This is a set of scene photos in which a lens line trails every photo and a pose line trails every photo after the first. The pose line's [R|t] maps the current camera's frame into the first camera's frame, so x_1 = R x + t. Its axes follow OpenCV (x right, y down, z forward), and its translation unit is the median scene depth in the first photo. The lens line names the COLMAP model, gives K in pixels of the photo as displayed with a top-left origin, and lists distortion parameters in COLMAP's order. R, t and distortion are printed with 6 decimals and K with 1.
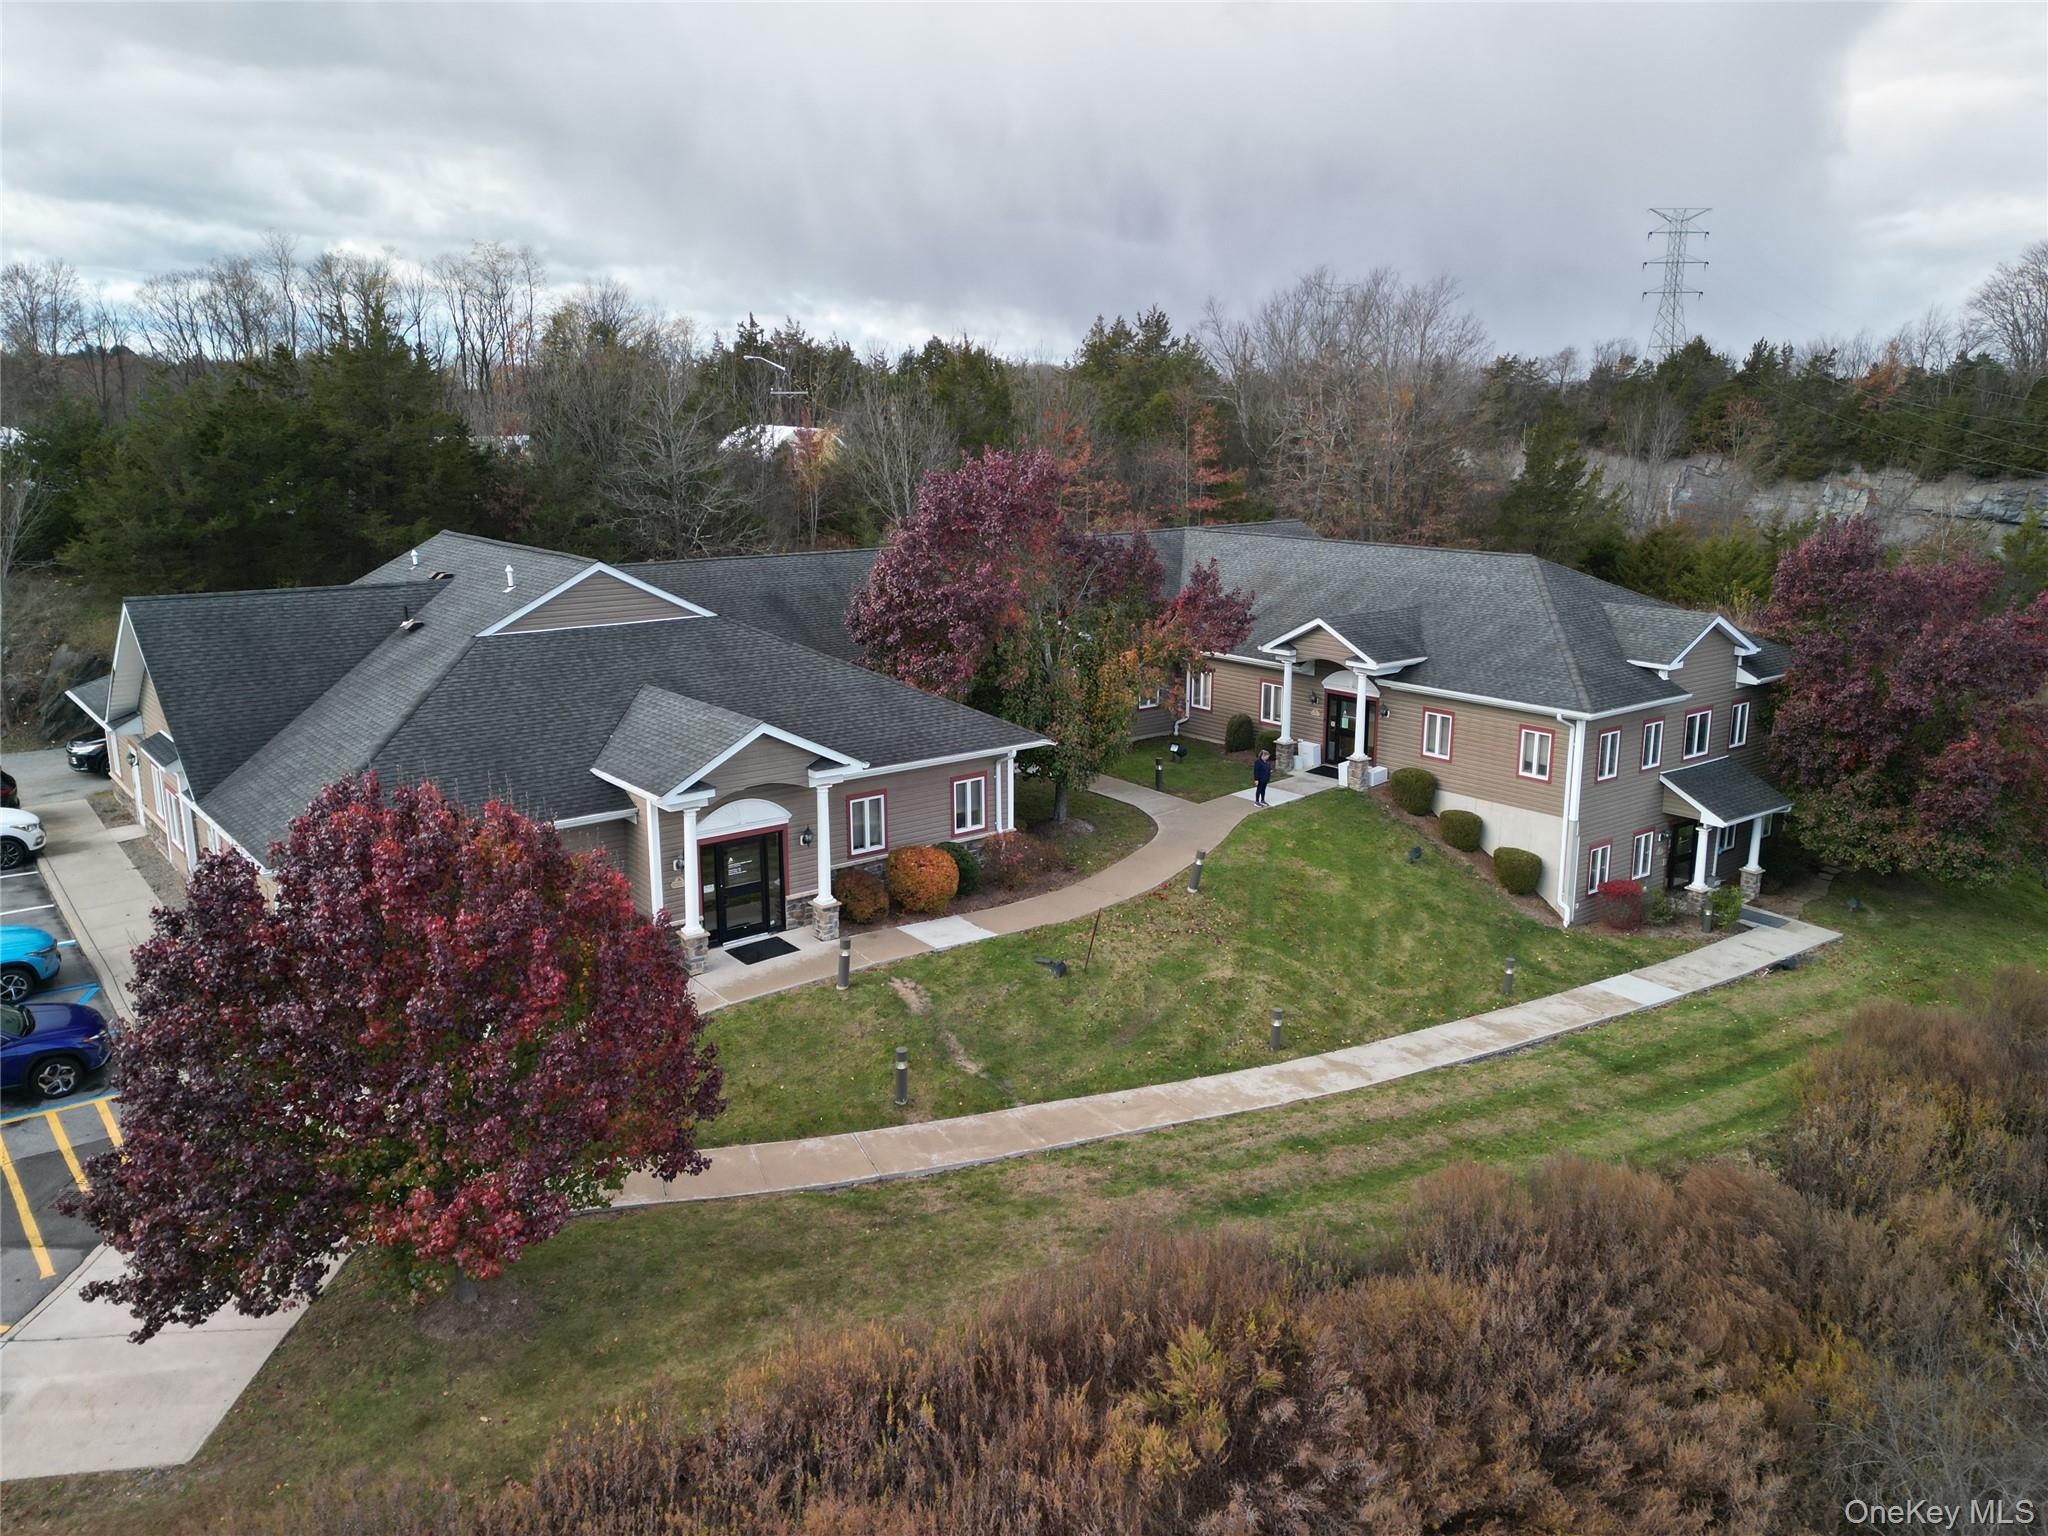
lens RADIAL K [[1538.9, 0, 1035.0], [0, 1538.9, 767.0], [0, 0, 1]] dist [0.090058, -0.089707]
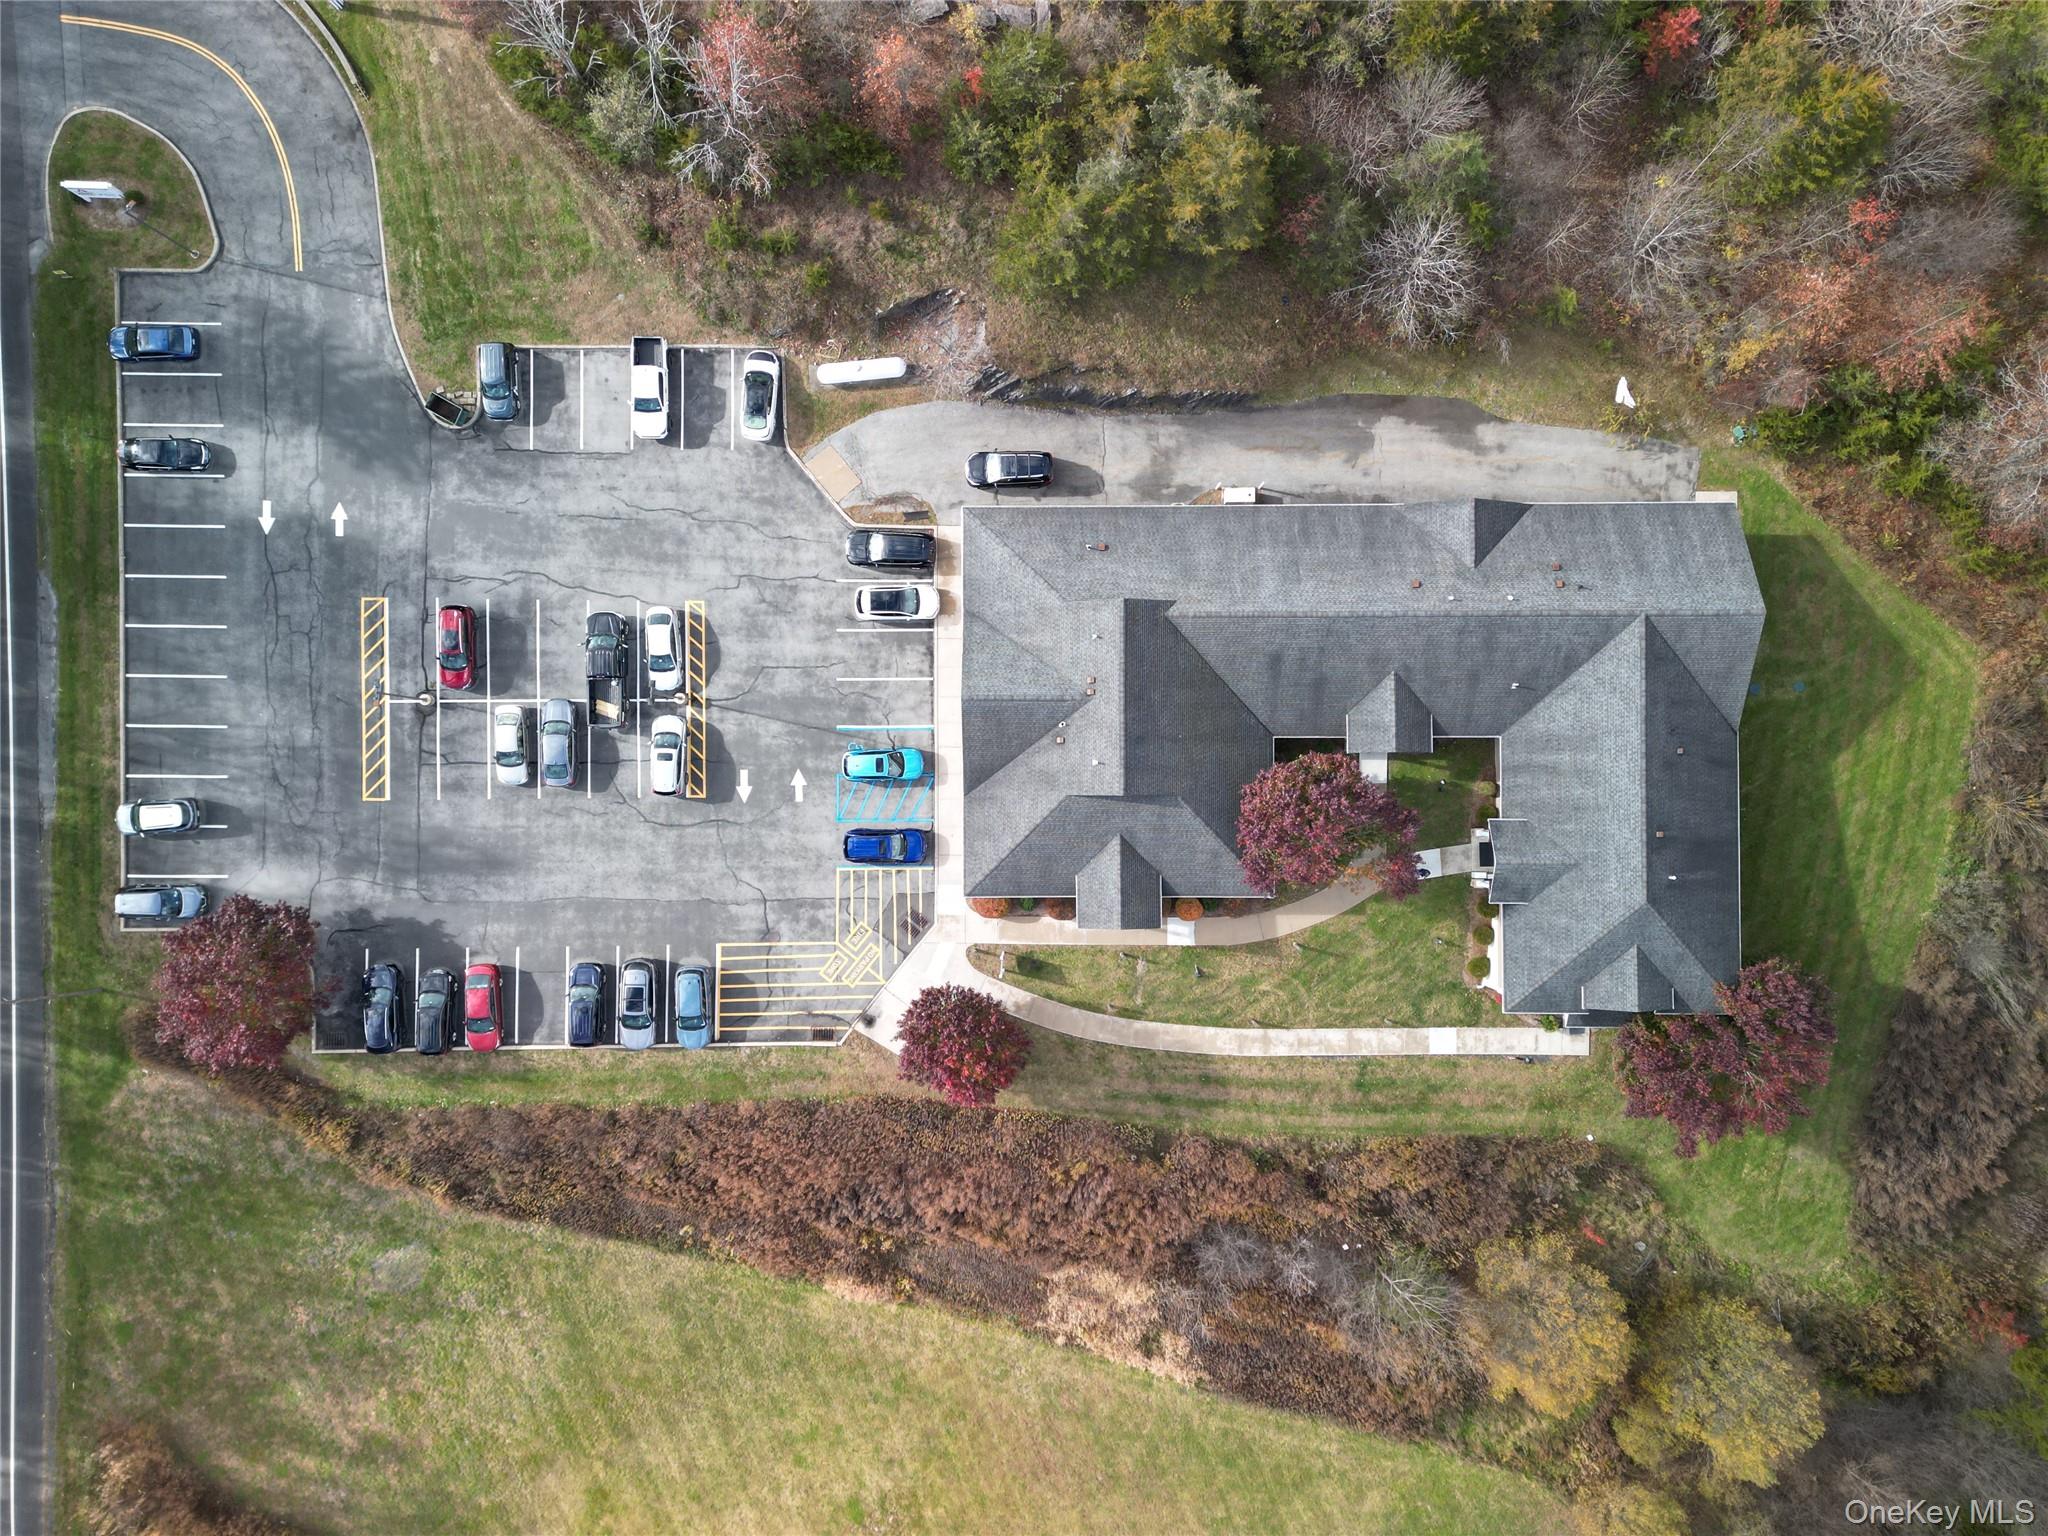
lens RADIAL K [[1422.7, 0, 1032.9], [0, 1422.7, 762.7], [0, 0, 1]] dist [0.070370, -0.068130]
pose [[0.784224, 0.620449, -0.006062, -0.370386], [-0.147148, 0.195463, 0.969609, -2.009206], [0.602778, -0.759498, 0.244584, 0.397963]]
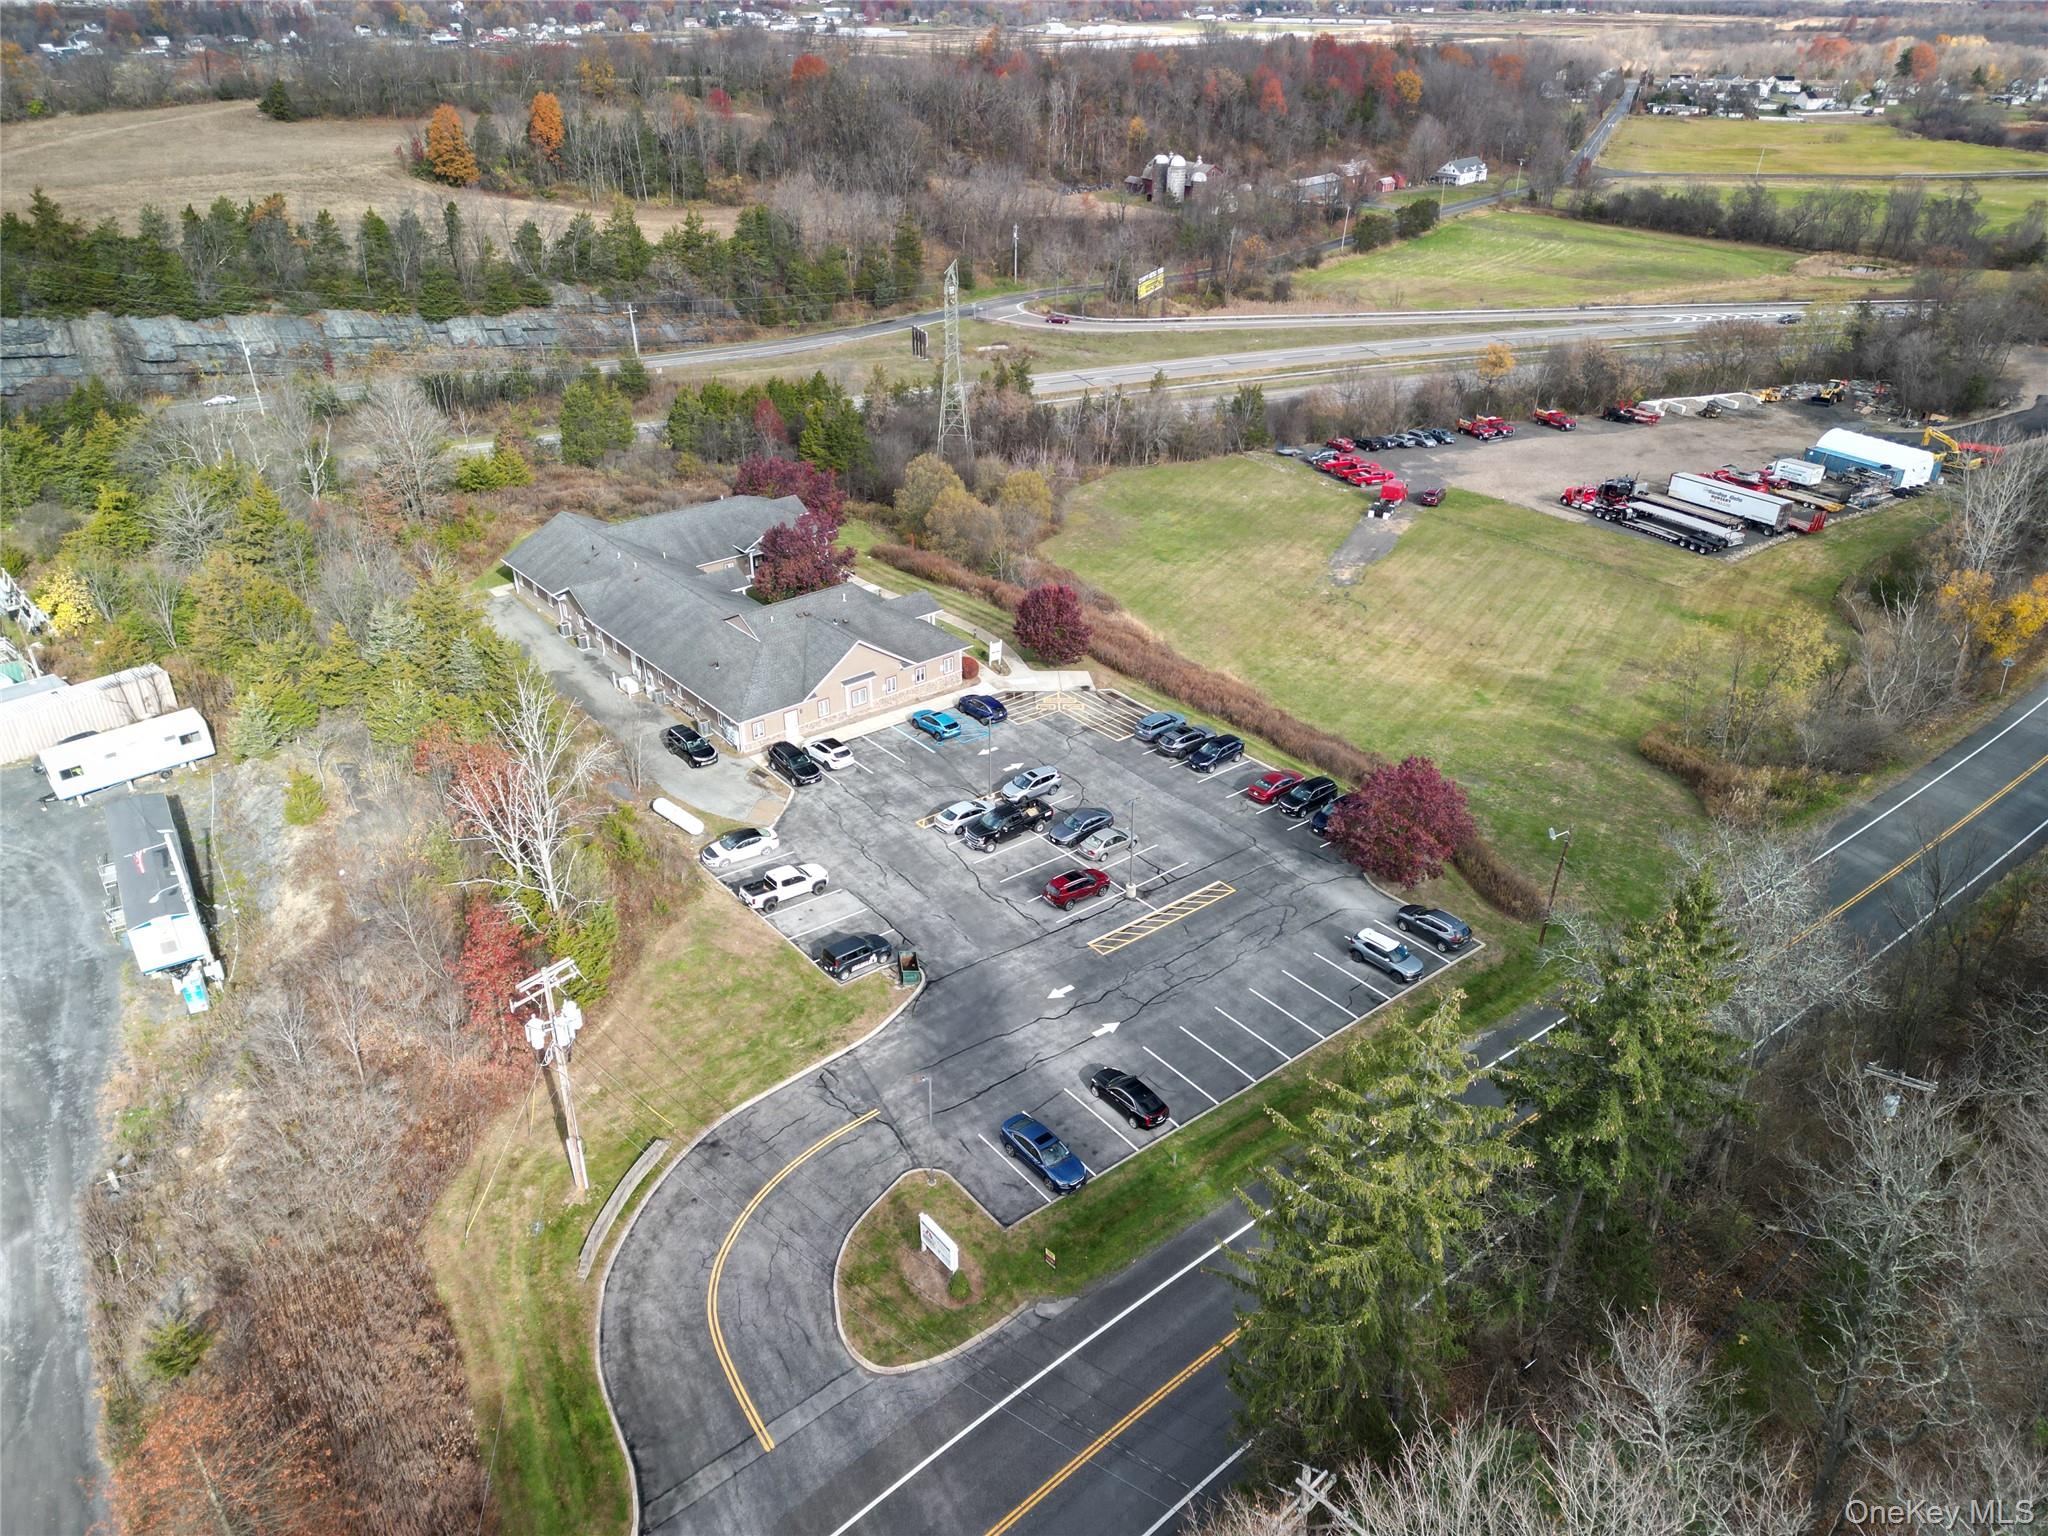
lens RADIAL K [[1422.7, 0, 1032.9], [0, 1422.7, 762.7], [0, 0, 1]] dist [0.070370, -0.068130]
pose [[-0.027018, -0.491367, 0.870534, -3.118575], [0.220501, 0.846472, 0.484629, -1.184480], [-0.975012, 0.205047, 0.085477, 0.361990]]
